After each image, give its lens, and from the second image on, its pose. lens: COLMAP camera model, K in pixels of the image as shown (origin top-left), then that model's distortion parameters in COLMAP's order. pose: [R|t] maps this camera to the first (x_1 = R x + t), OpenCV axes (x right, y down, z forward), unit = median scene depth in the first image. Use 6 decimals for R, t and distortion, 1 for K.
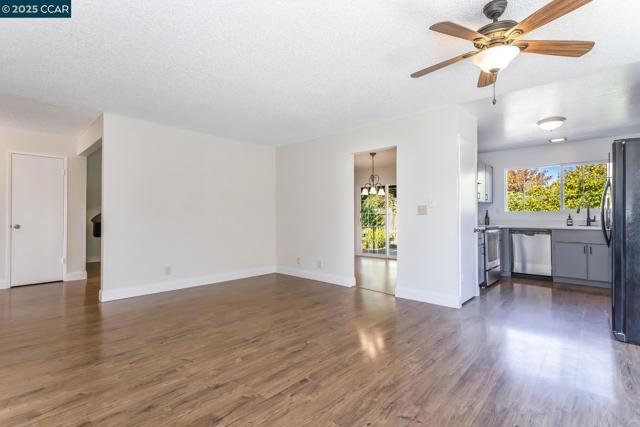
lens RADIAL K [[302.8, 0, 316.1], [0, 302.8, 211.7], [0, 0, 1]] dist [0.004814, 0.000749]
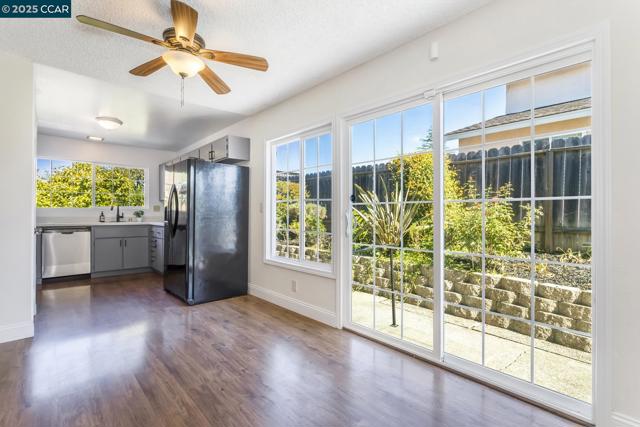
lens RADIAL K [[302.8, 0, 320.8], [0, 302.8, 211.4], [0, 0, 1]] dist [0.004814, 0.000749]
pose [[0.085546, 0.003687, 0.996327, -0.154776], [-0.014238, 0.999896, -0.002478, 0.000607], [-0.996232, -0.013973, 0.085590, 0.161502]]
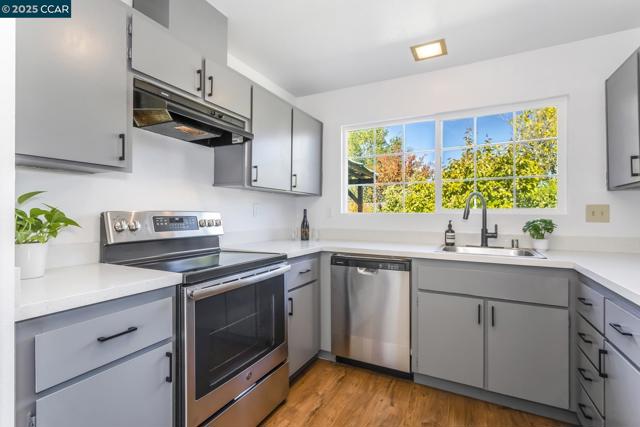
lens RADIAL K [[302.8, 0, 318.0], [0, 302.8, 212.7], [0, 0, 1]] dist [0.004814, 0.000749]
pose [[0.963860, 0.003389, 0.266386, 0.540403], [-0.006883, 0.999902, 0.012186, -0.008035], [-0.266319, -0.013579, 0.963789, 0.635882]]
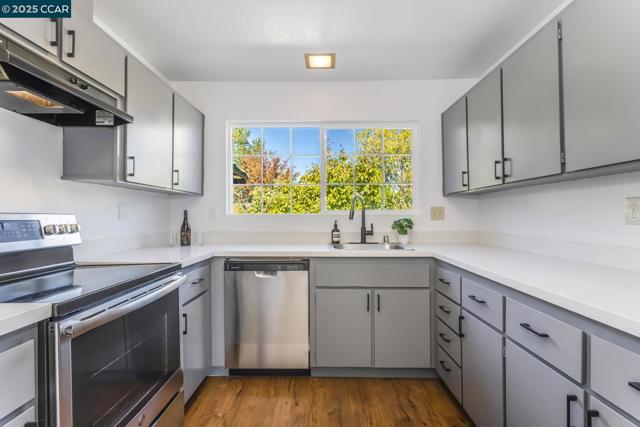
lens RADIAL K [[302.8, 0, 319.7], [0, 302.8, 212.7], [0, 0, 1]] dist [0.004814, 0.000749]
pose [[0.740346, 0.000638, 0.672226, 0.497039], [-0.006319, 0.999962, 0.006010, -0.007912], [-0.672196, -0.008698, 0.740322, 0.672371]]
